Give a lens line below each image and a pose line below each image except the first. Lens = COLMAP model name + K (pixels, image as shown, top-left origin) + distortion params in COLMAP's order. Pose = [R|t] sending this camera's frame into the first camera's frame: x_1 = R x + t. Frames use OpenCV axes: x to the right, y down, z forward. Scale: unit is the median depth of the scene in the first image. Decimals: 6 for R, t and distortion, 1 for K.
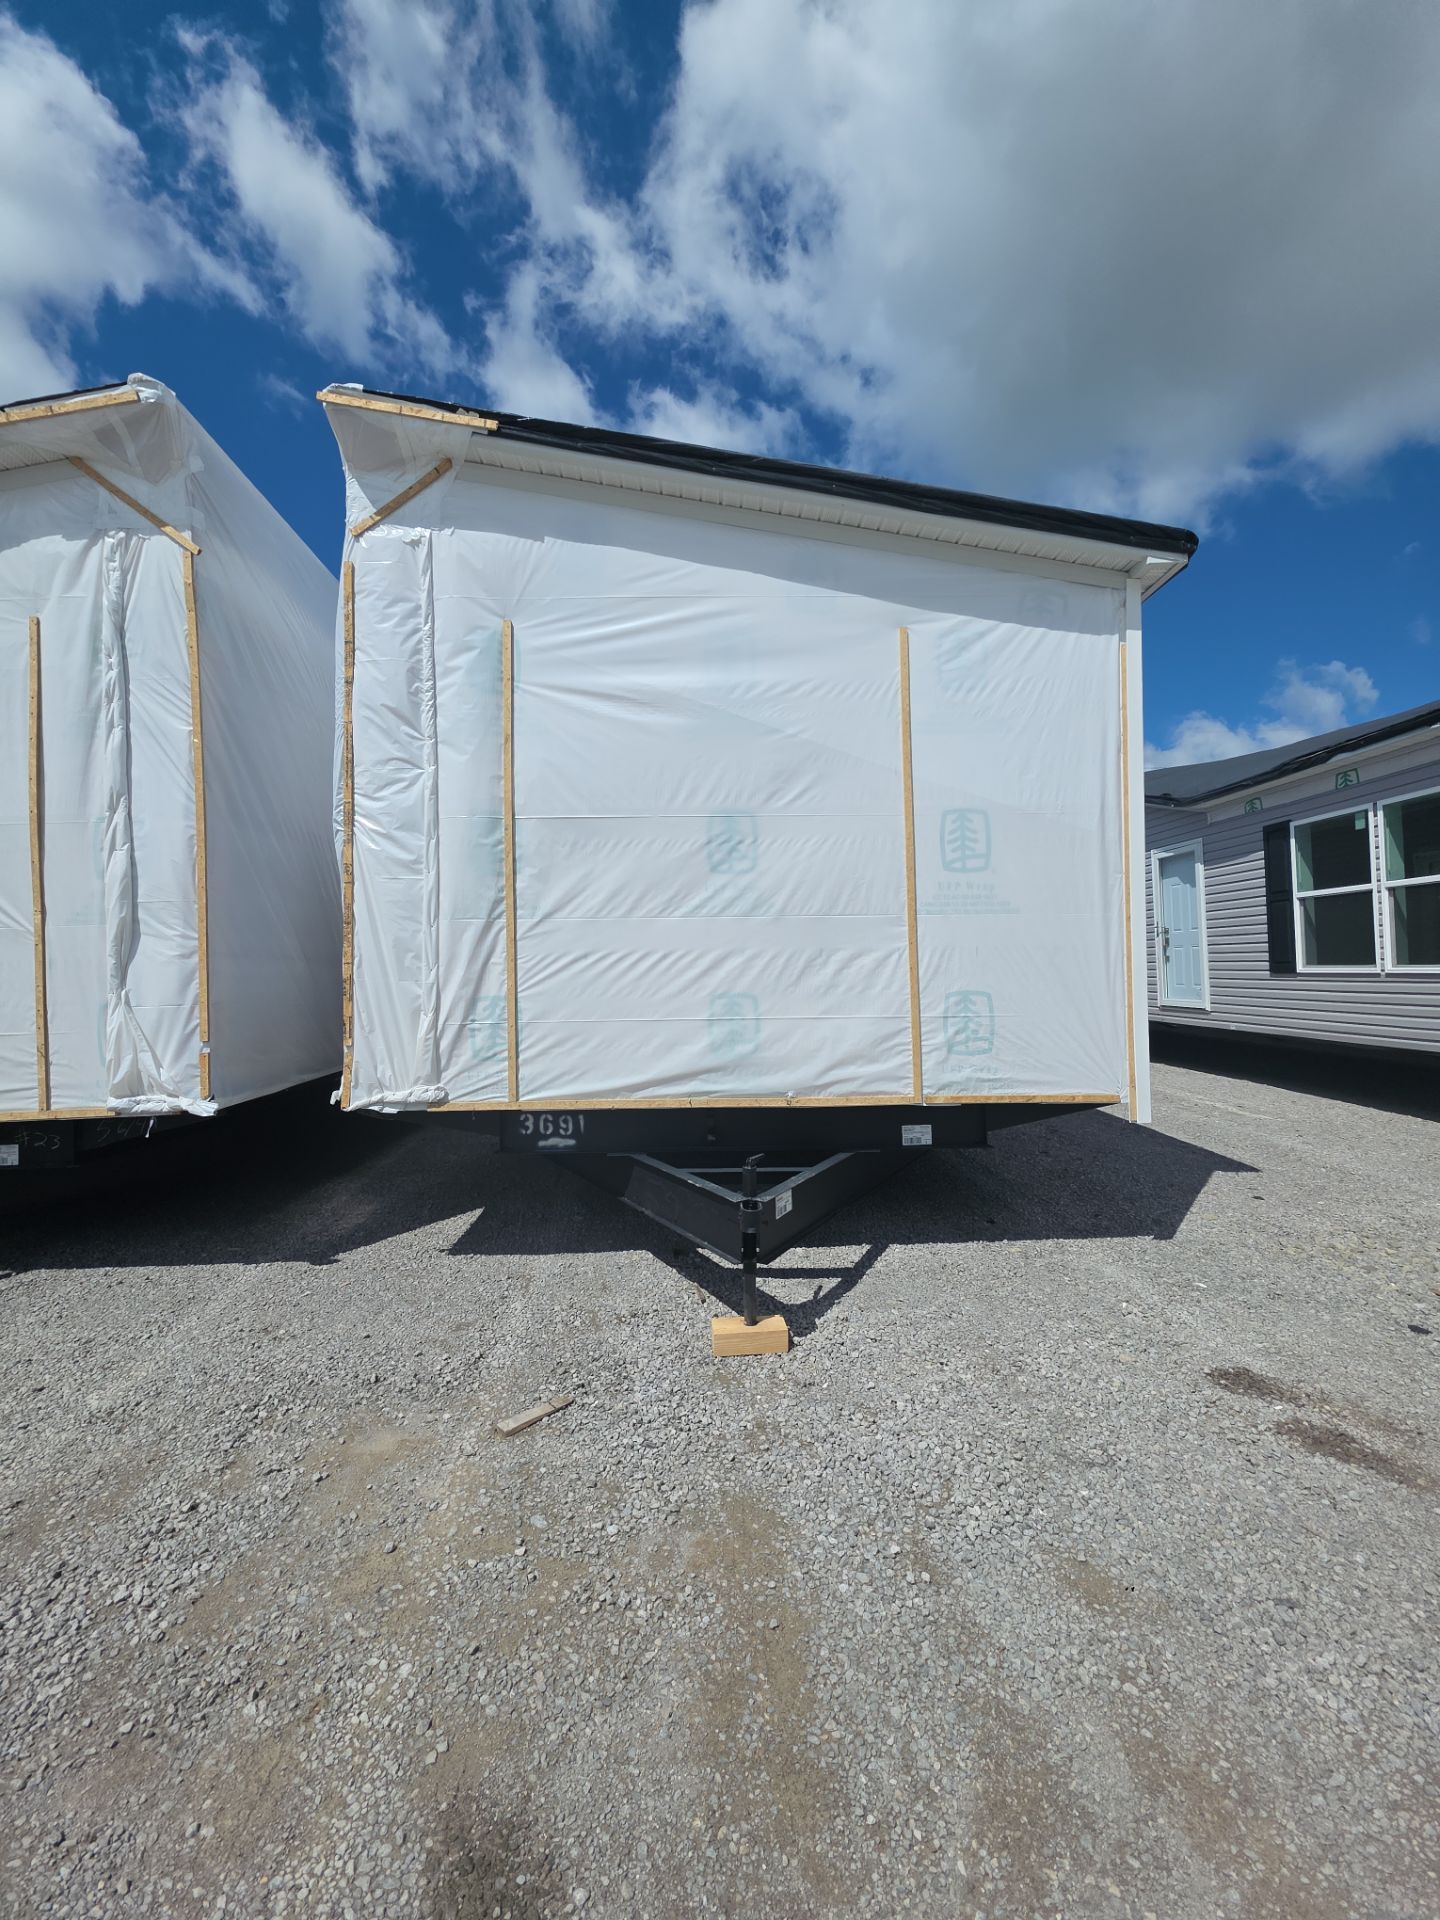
lens RADIAL K [[772.6, 0, 628.6], [0, 772.6, 949.4], [0, 0, 1]] dist [-0.004657, -0.000927]
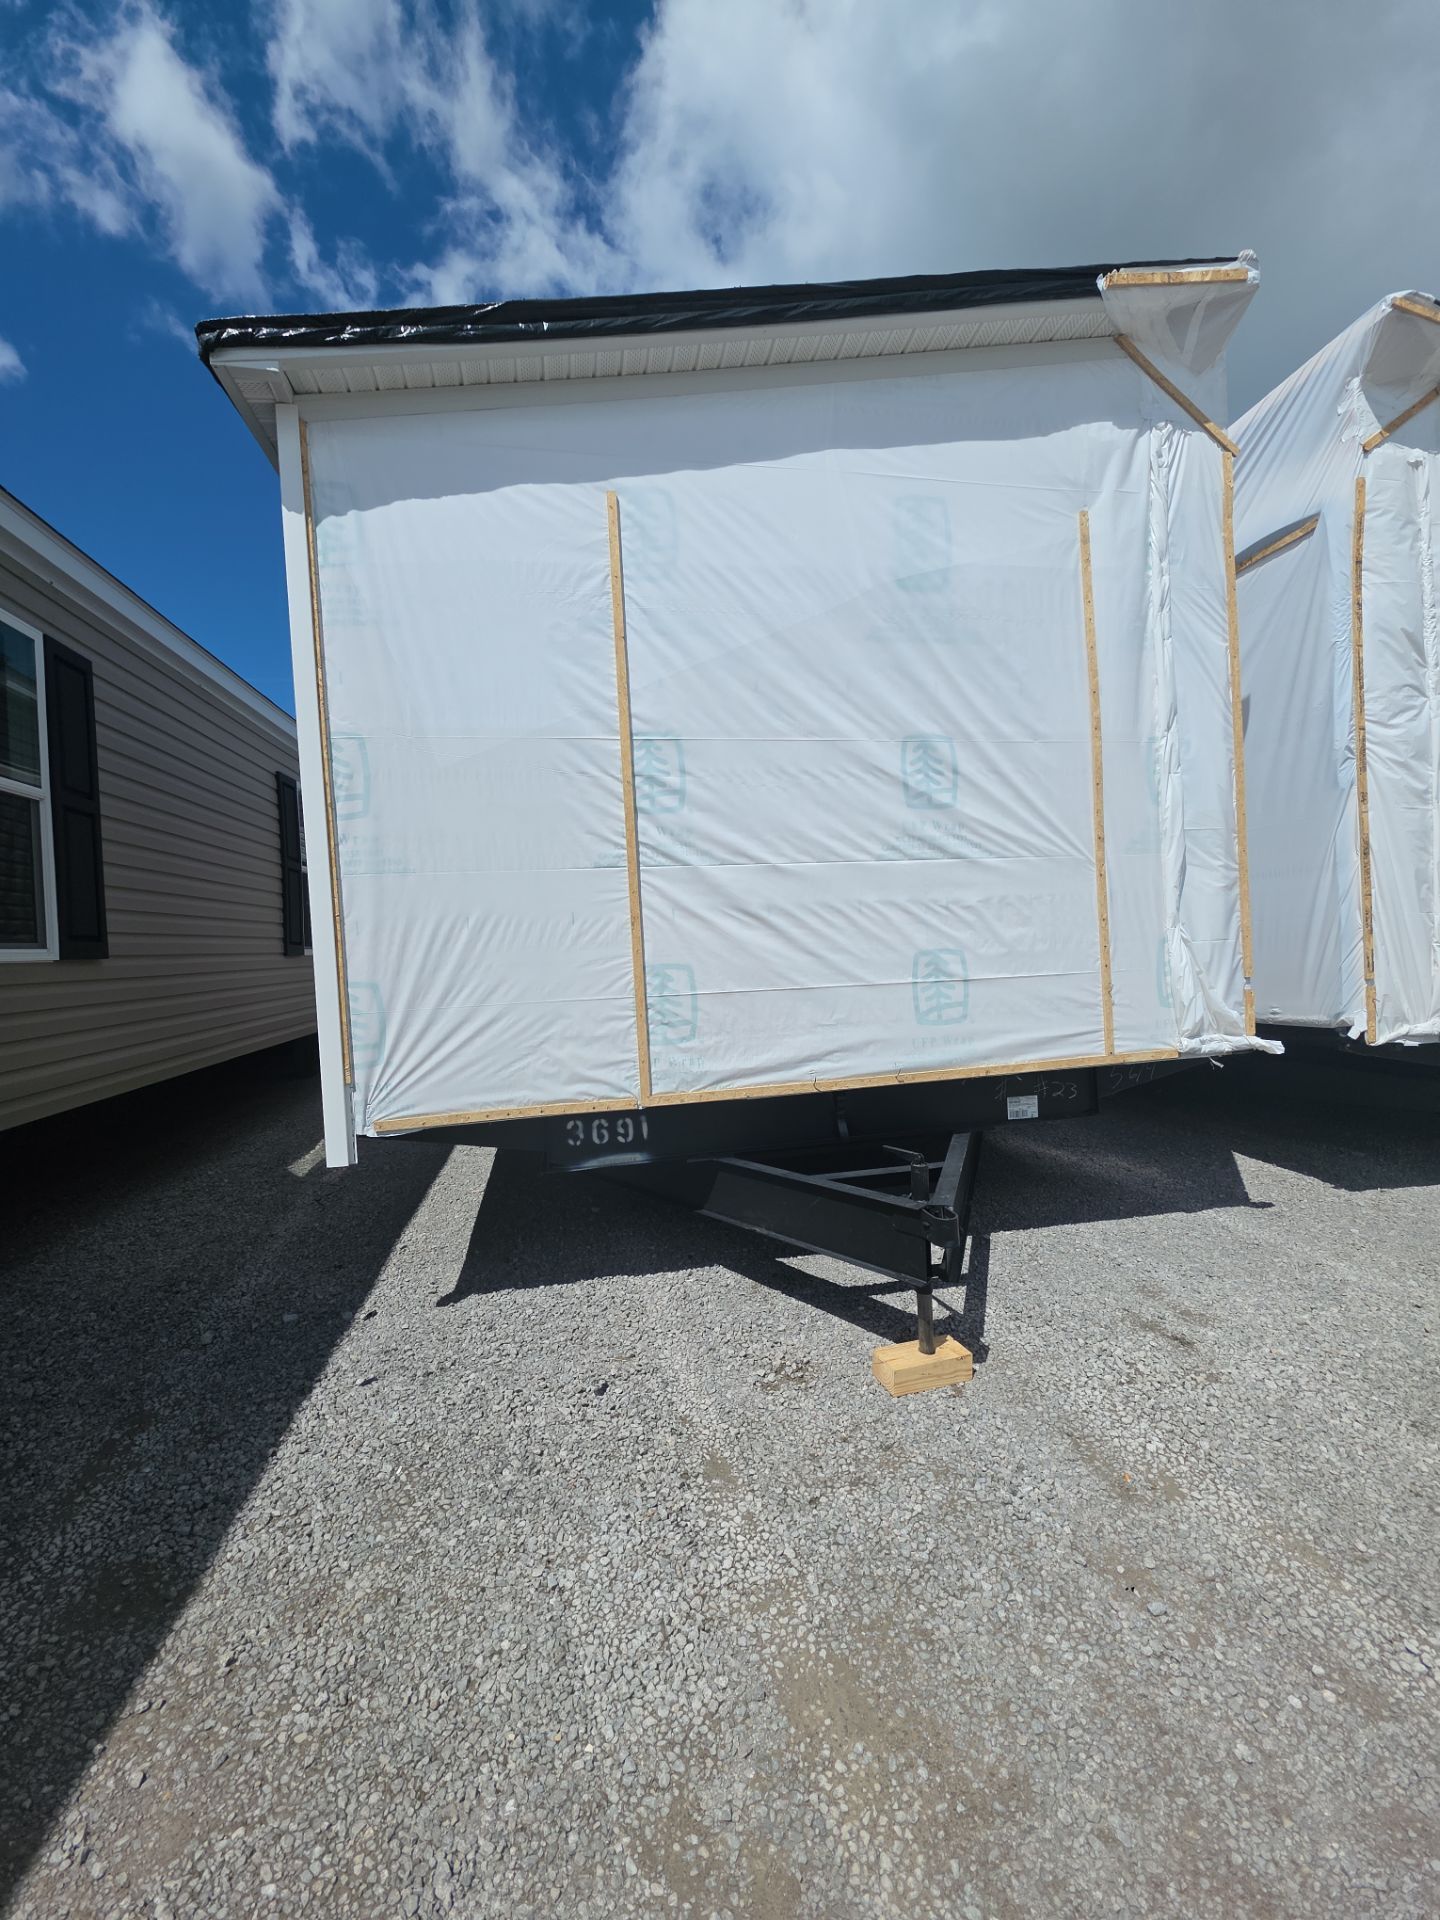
lens RADIAL K [[772.6, 0, 715.8], [0, 772.6, 960.6], [0, 0, 1]] dist [-0.004657, -0.000927]
pose [[0.990316, -0.015698, 0.137939, -1.320848], [0.012435, 0.999623, 0.024484, 0.067052], [-0.138271, -0.022531, 0.990138, 0.150490]]
